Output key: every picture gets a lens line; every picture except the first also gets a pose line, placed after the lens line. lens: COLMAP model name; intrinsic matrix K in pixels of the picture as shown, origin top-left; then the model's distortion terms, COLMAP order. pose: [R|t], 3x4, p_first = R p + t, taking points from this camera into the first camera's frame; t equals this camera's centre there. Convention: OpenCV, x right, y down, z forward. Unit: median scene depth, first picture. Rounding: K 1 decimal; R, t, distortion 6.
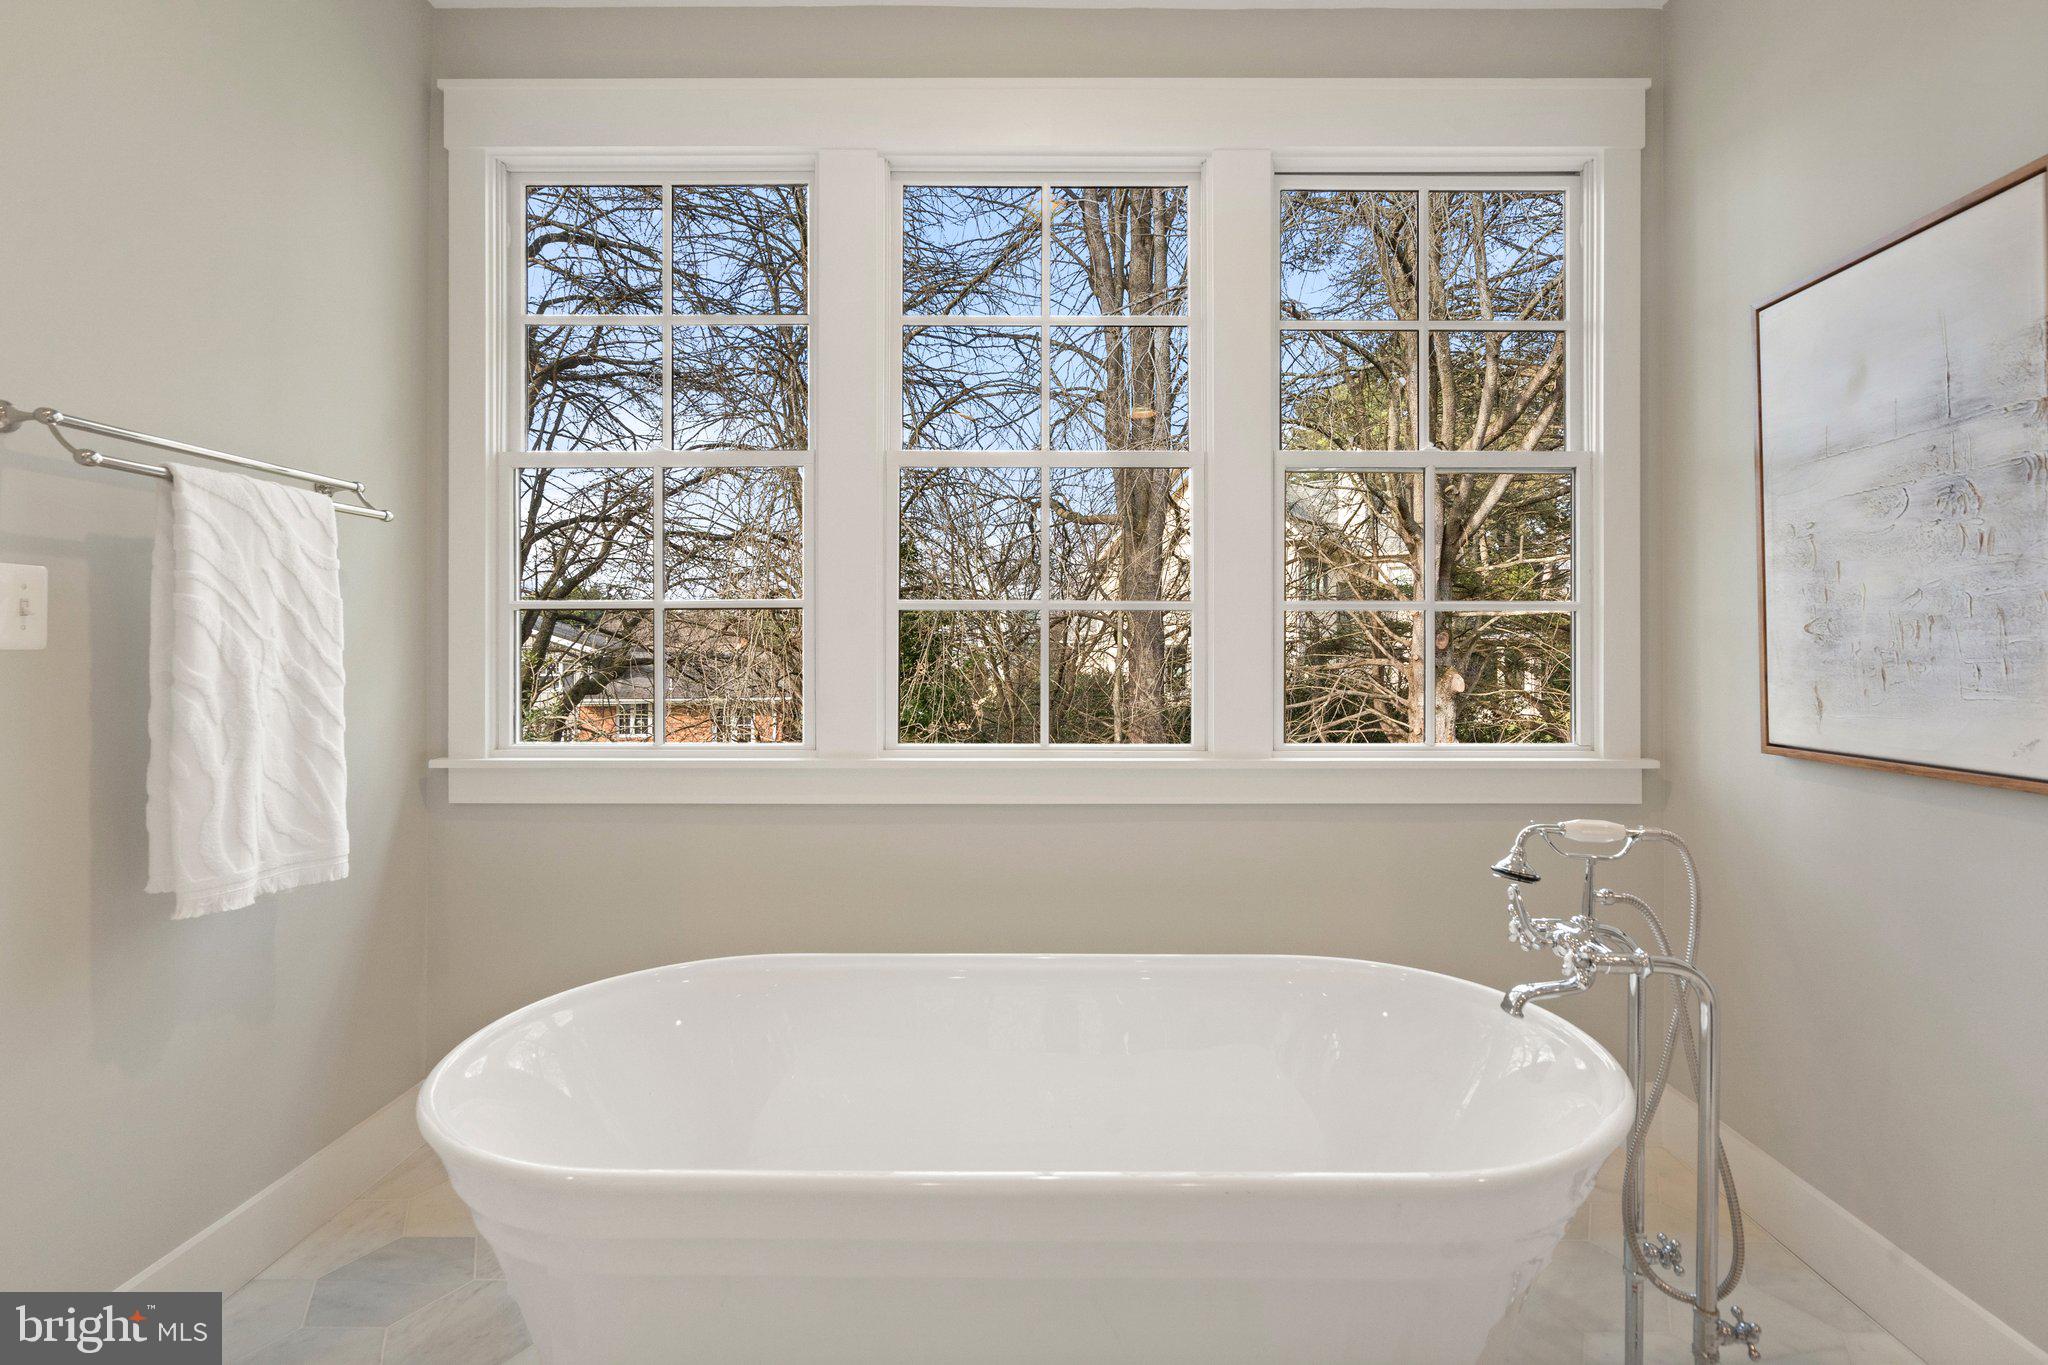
lens RADIAL K [[953.8, 0, 1028.0], [0, 953.8, 648.3], [0, 0, 1]] dist [-0.001541, 0.000185]
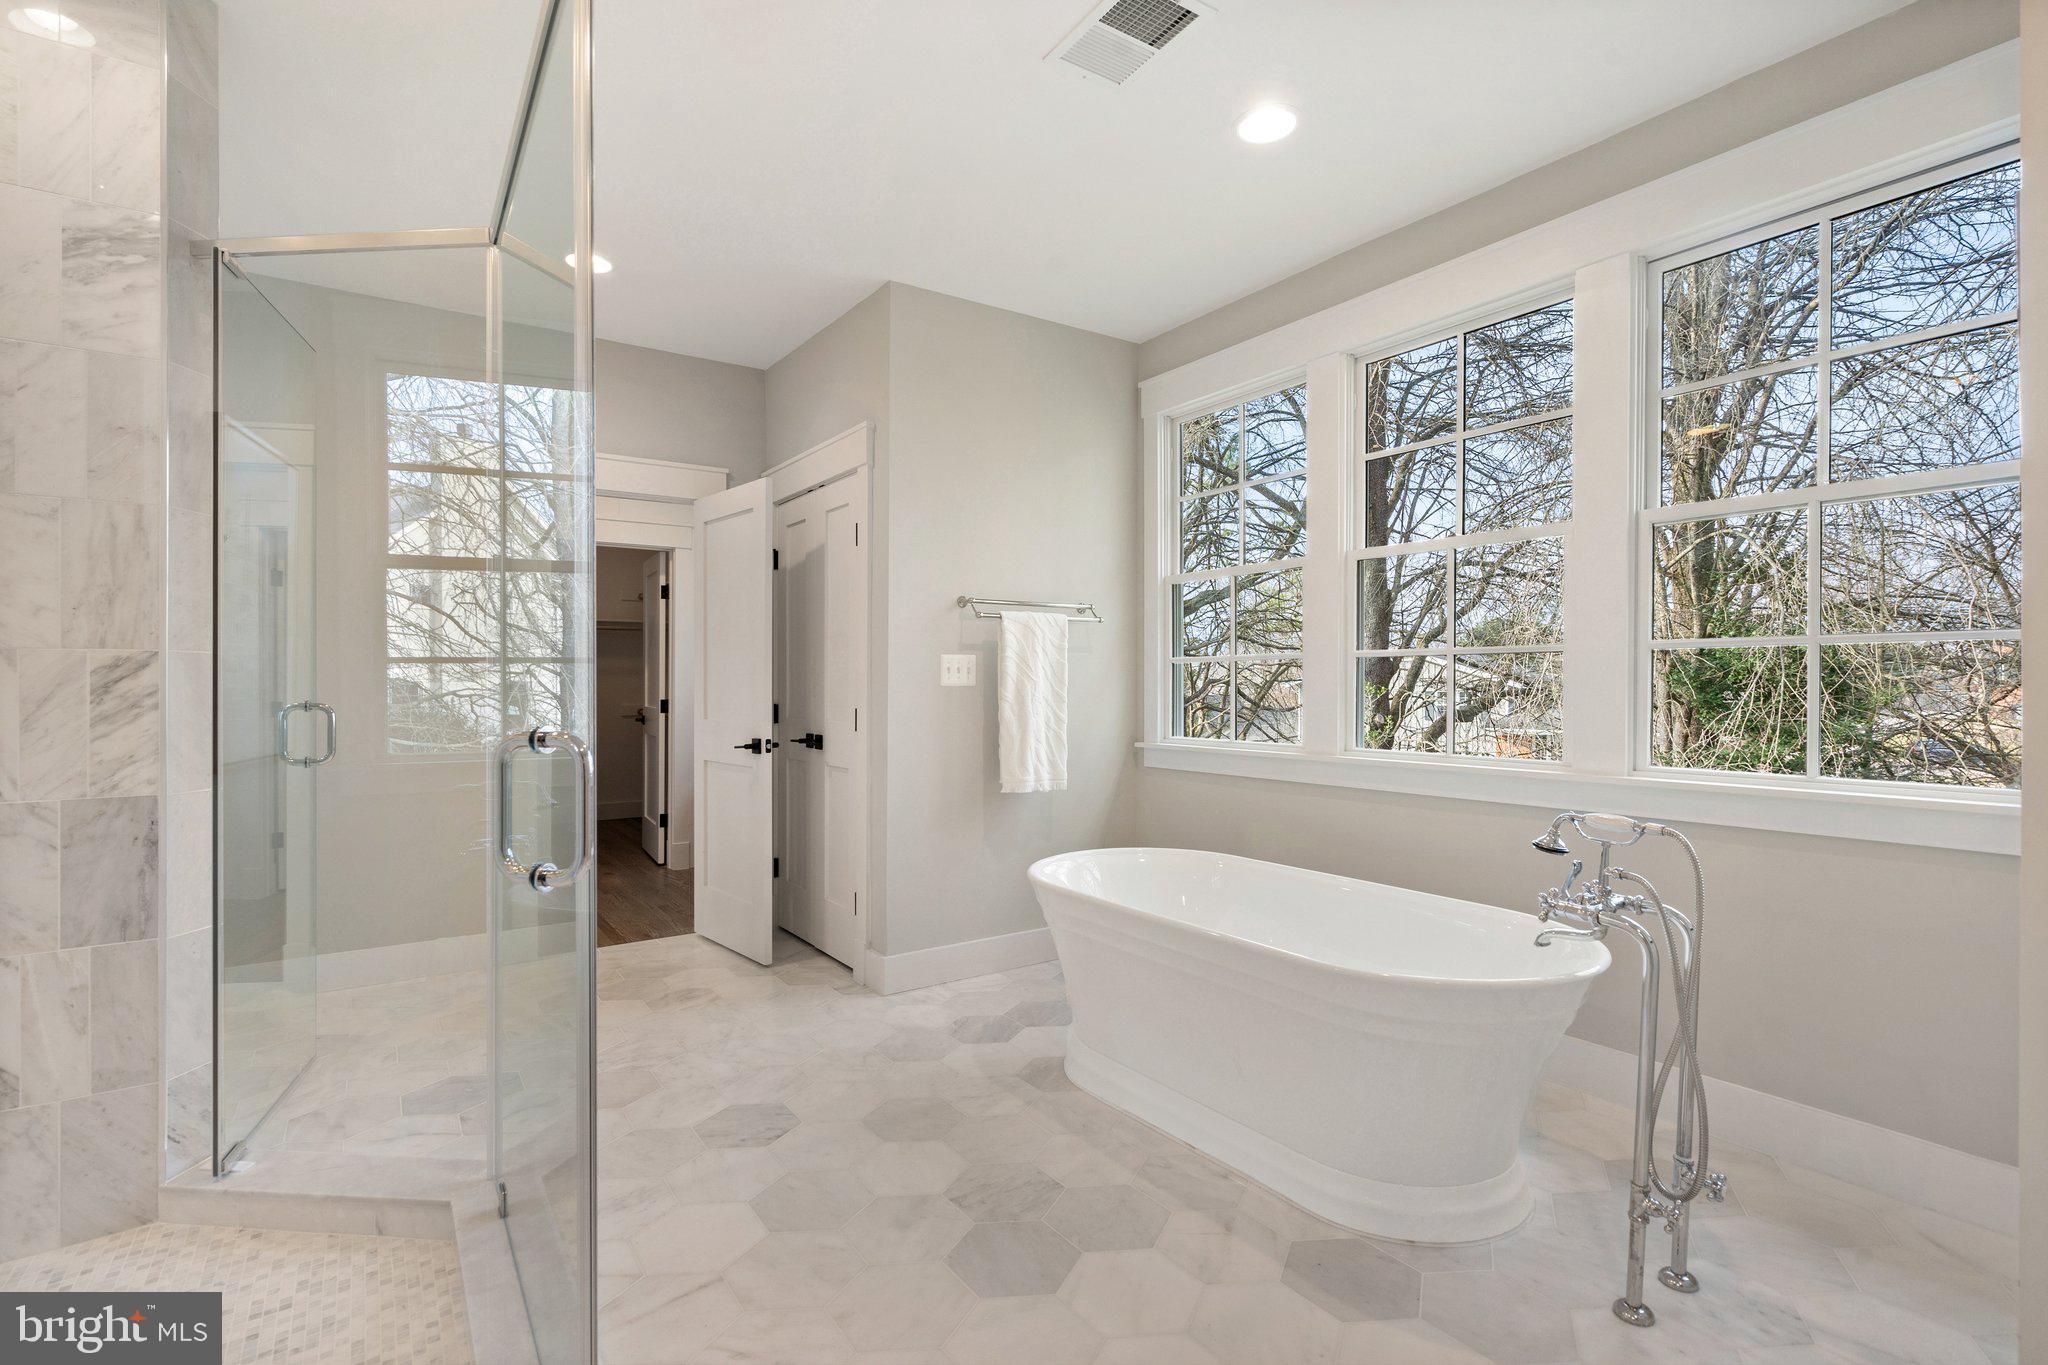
lens RADIAL K [[957.3, 0, 1018.6], [0, 957.3, 679.6], [0, 0, 1]] dist [-0.002025, 0.000366]
pose [[0.565960, -0.005752, -0.824413, 1.042510], [0.004570, 0.999982, -0.003840, -0.003290], [0.824420, -0.001595, 0.565976, -0.351446]]
